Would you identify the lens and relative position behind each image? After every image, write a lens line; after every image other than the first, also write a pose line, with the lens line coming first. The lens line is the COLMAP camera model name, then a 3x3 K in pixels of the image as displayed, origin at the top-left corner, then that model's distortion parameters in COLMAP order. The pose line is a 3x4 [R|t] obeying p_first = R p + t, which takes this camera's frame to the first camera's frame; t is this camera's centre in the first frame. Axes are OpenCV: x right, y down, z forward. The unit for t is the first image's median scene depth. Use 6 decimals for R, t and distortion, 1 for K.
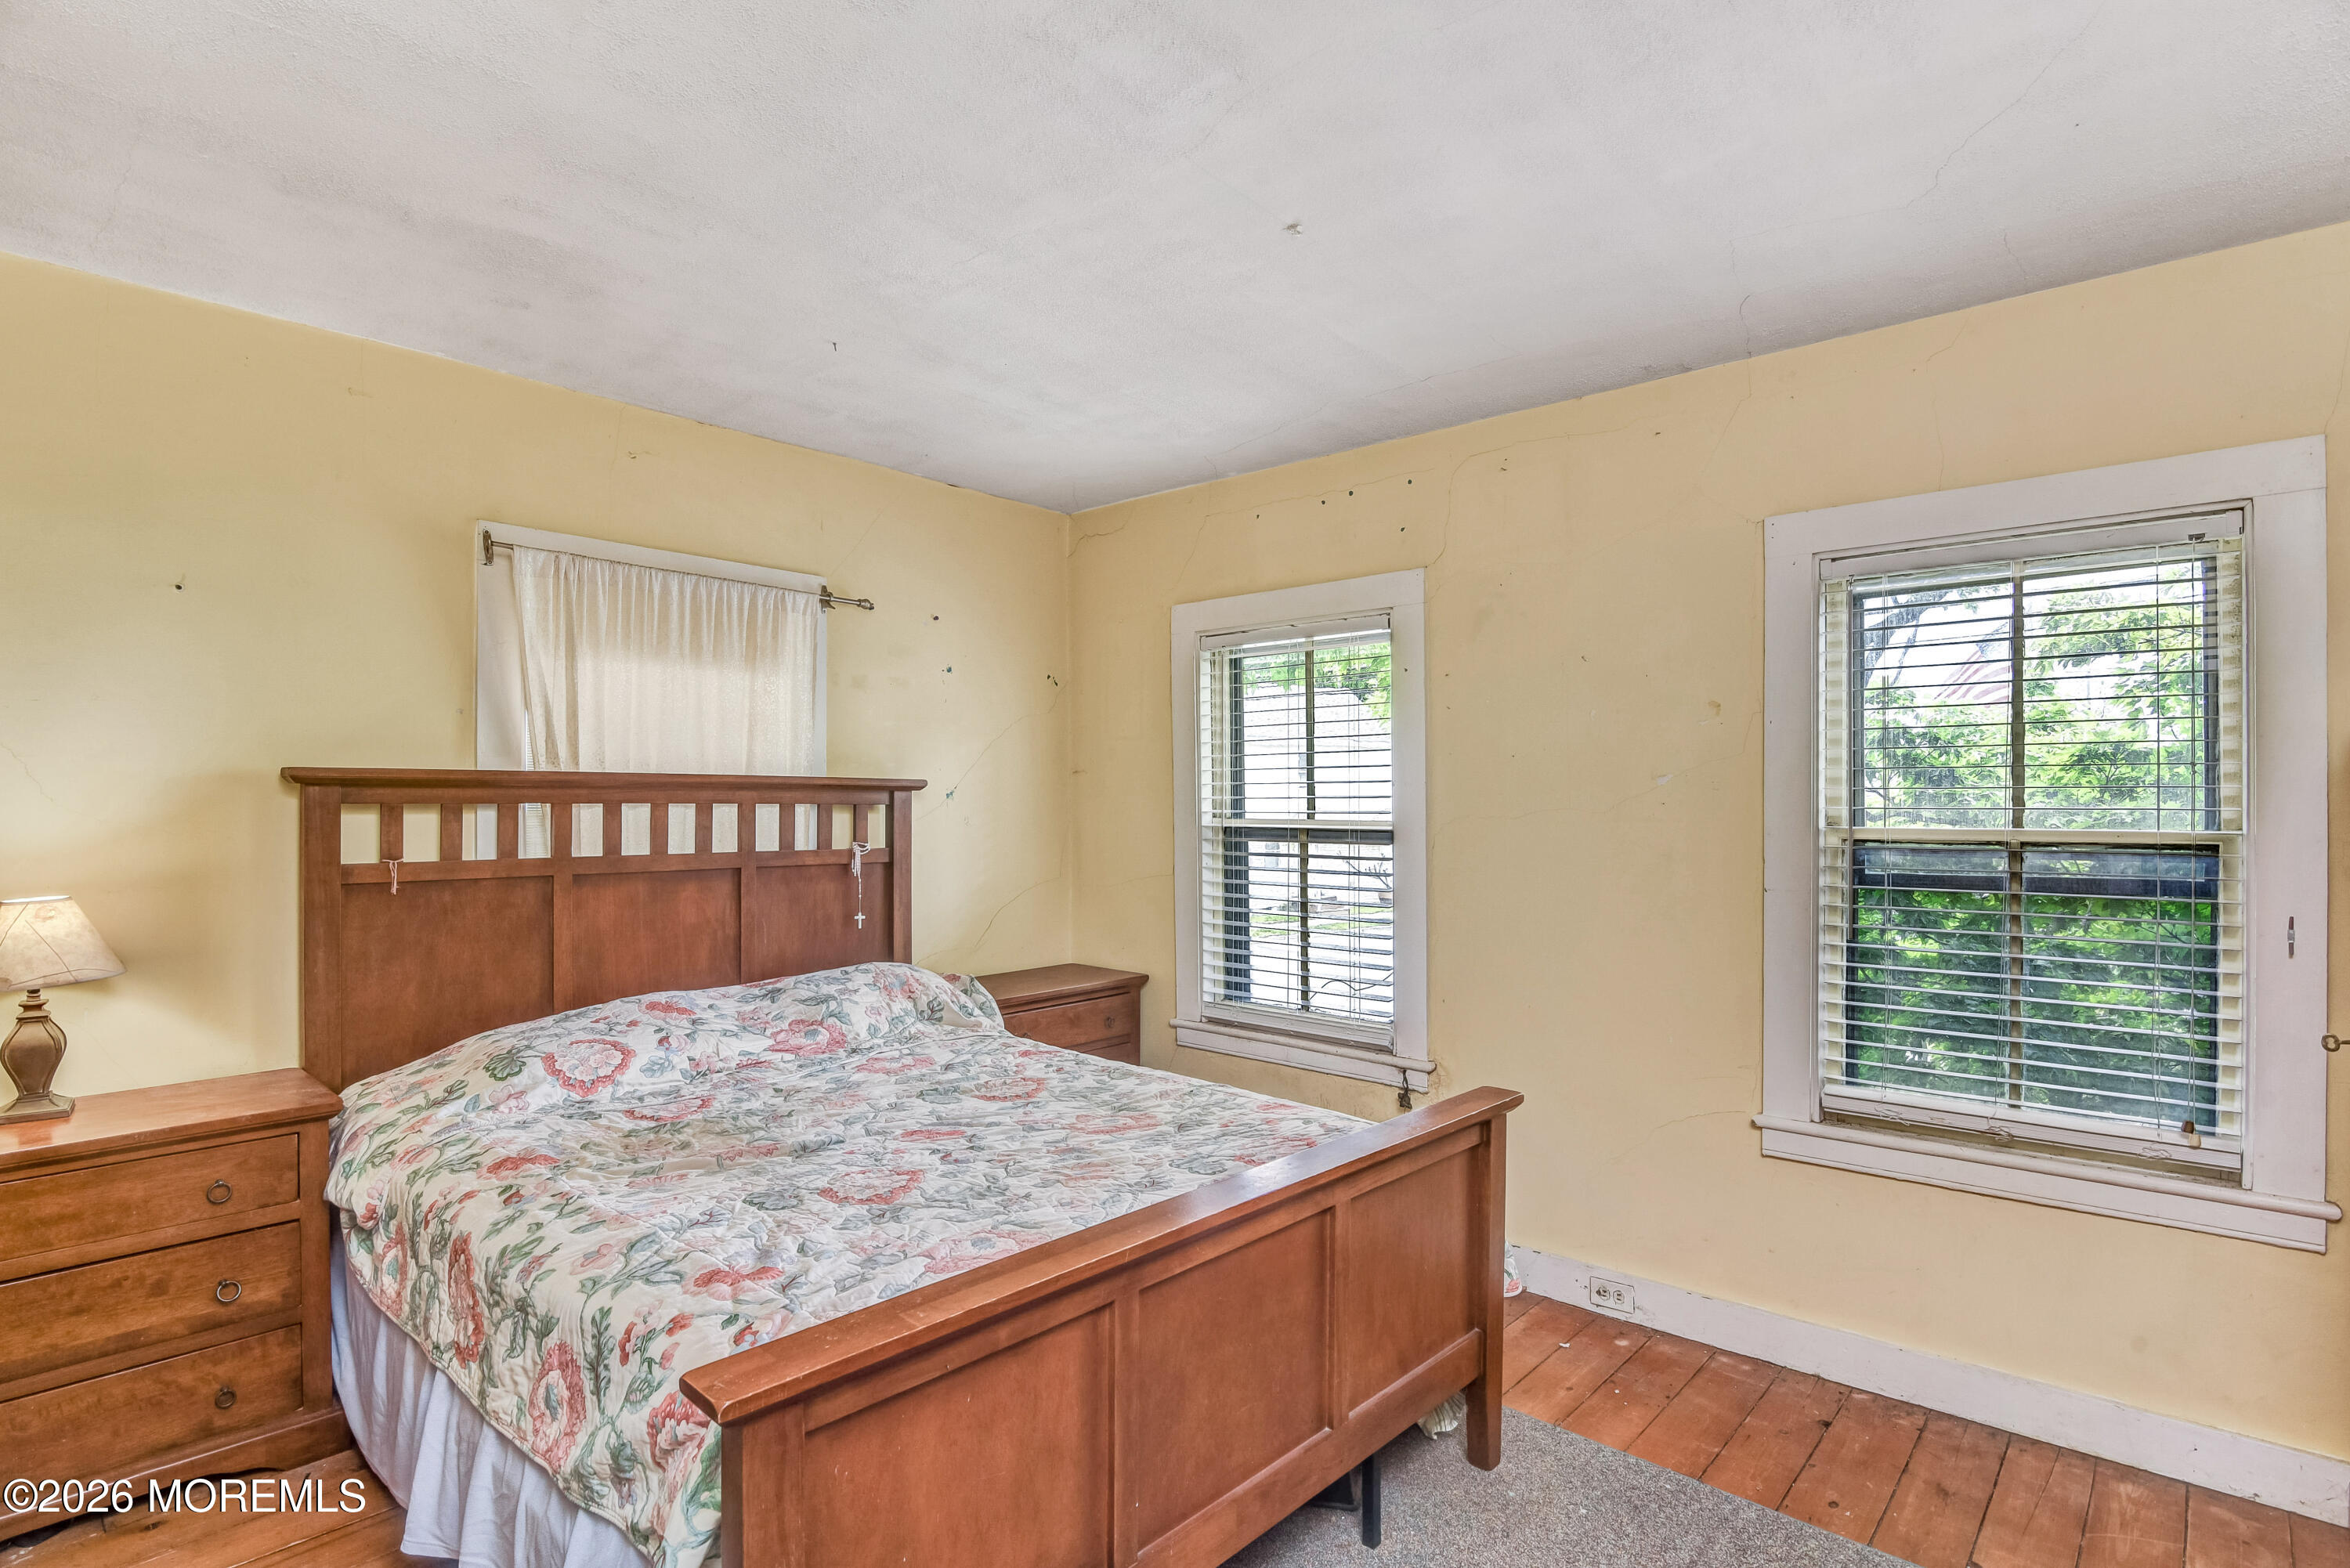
lens RADIAL K [[1170.7, 0, 1179.2], [0, 1170.7, 796.3], [0, 0, 1]] dist [-0.019148, -0.000734]
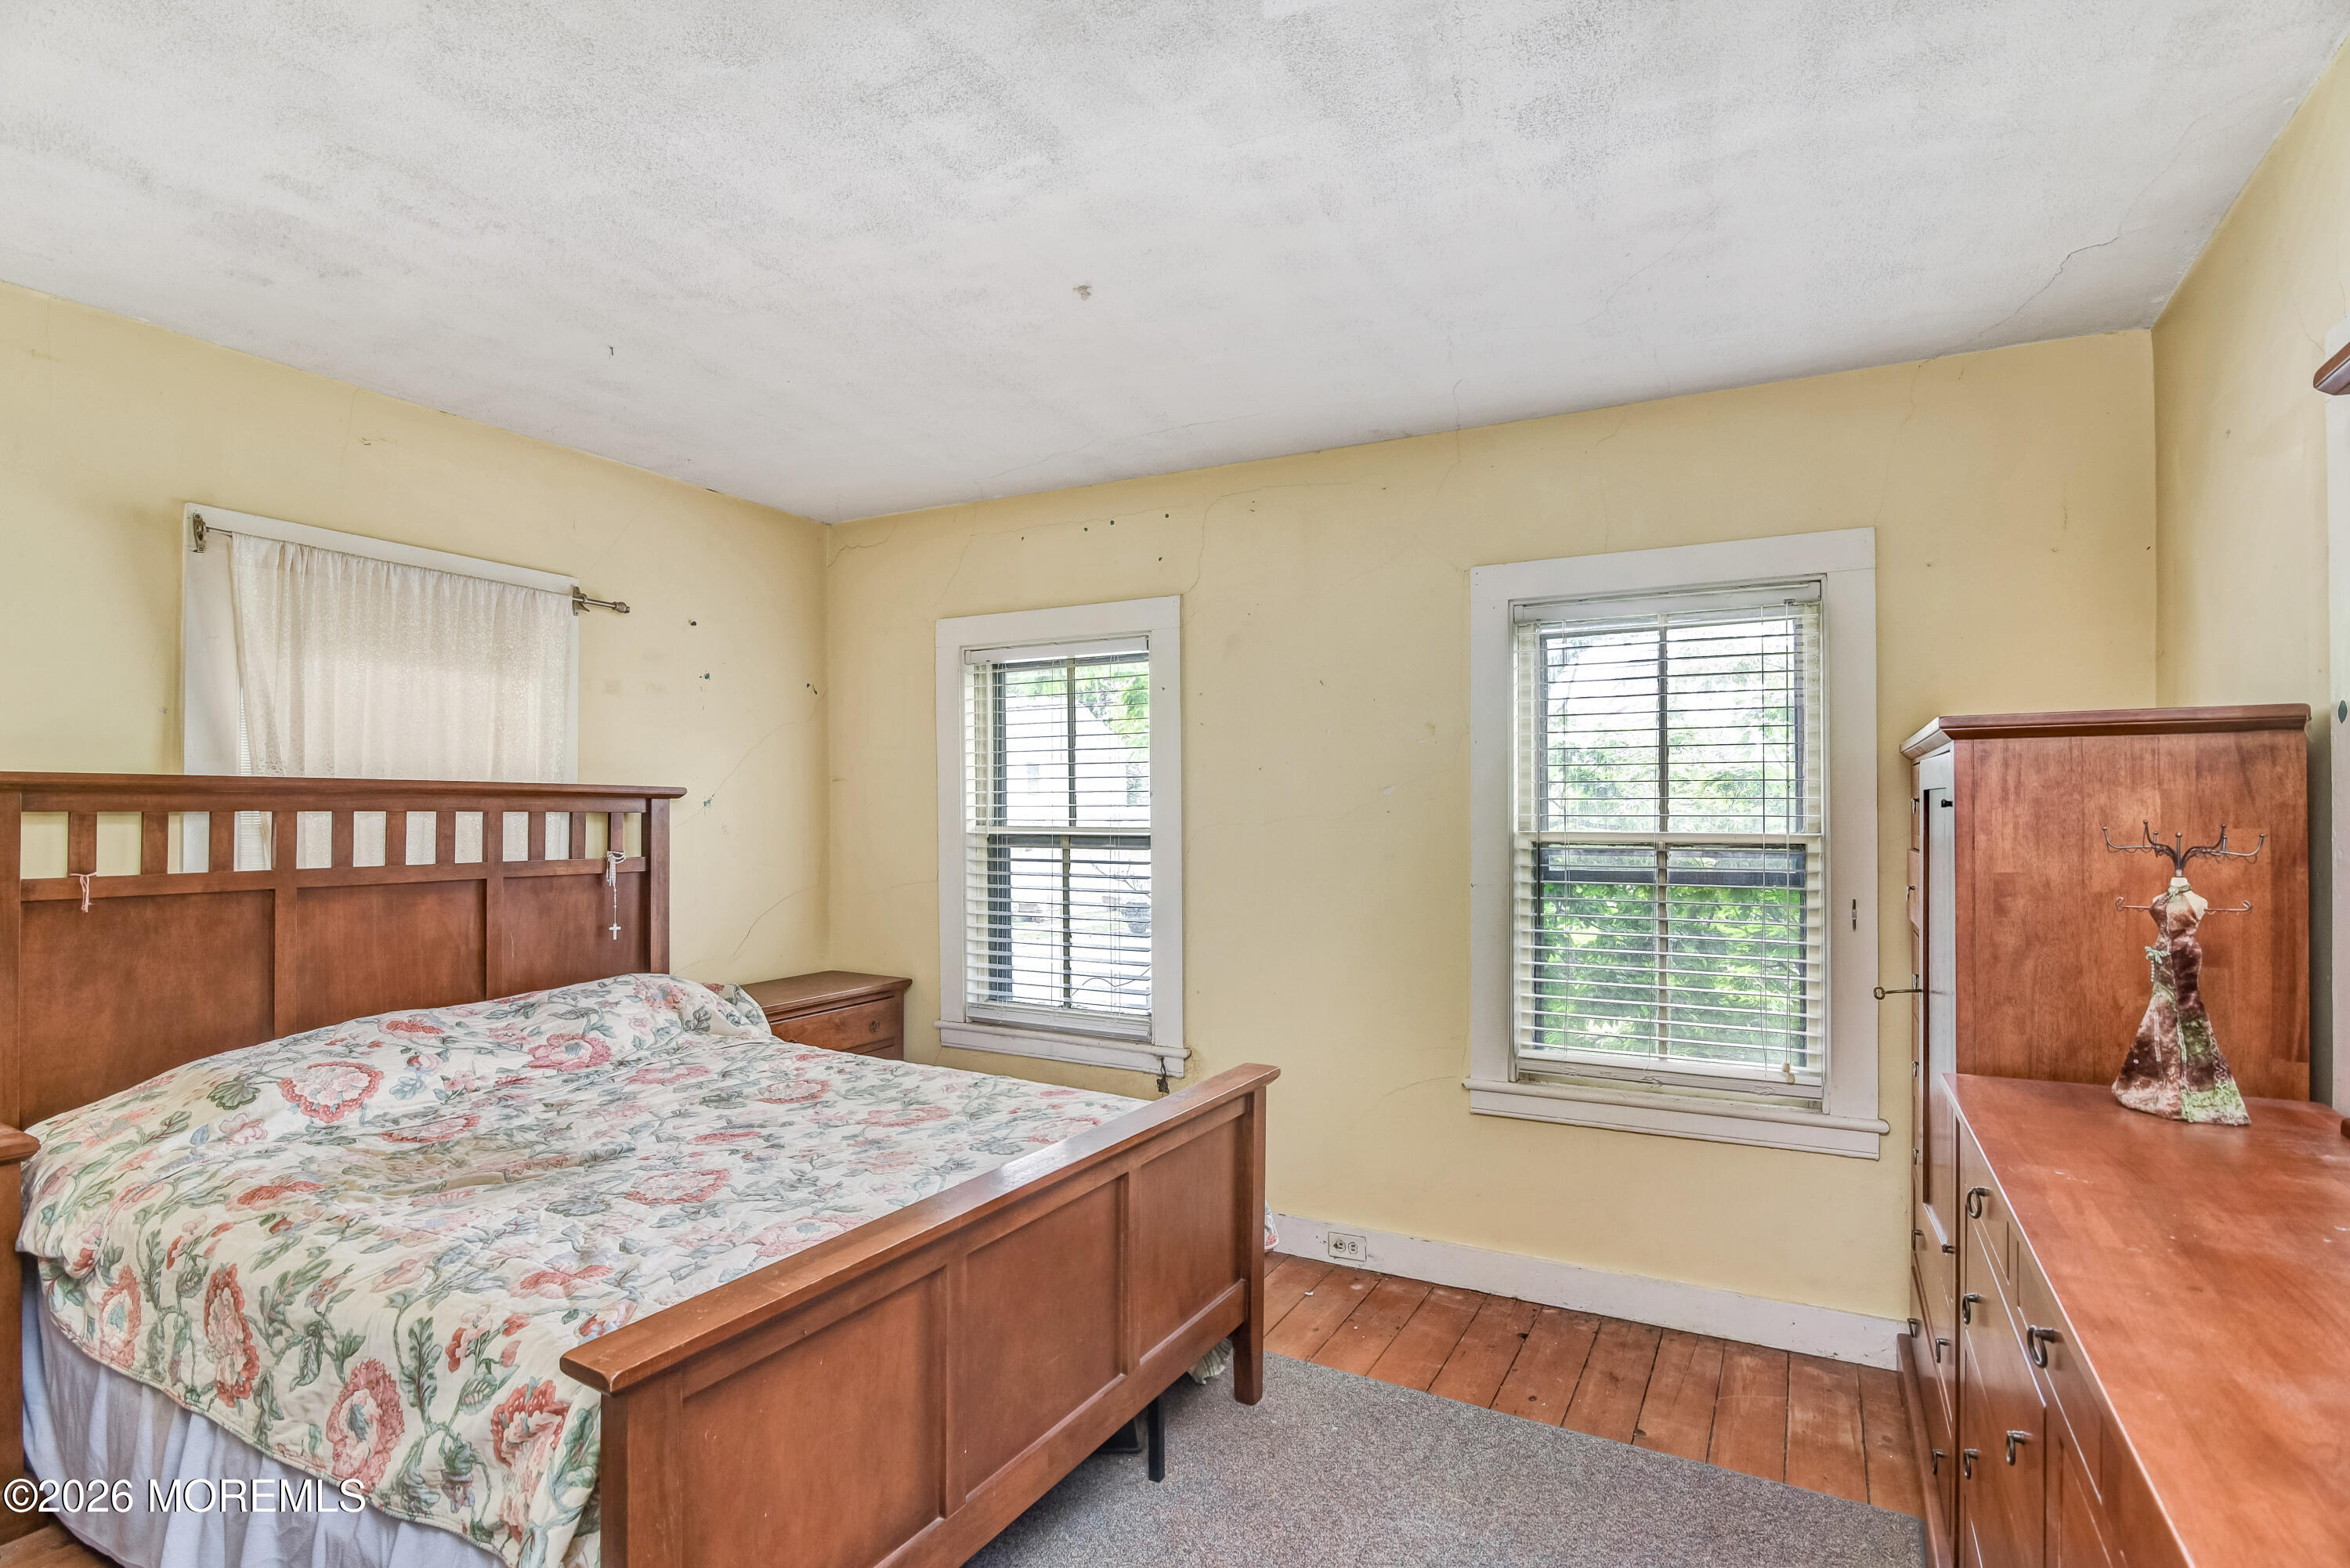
lens RADIAL K [[1170.7, 0, 1172.9], [0, 1170.7, 790.9], [0, 0, 1]] dist [-0.019148, -0.000734]
pose [[0.972213, 0.003896, 0.234064, -0.071566], [-0.001152, 0.999929, -0.011858, -0.000149], [-0.234094, 0.011259, 0.972149, -0.080355]]
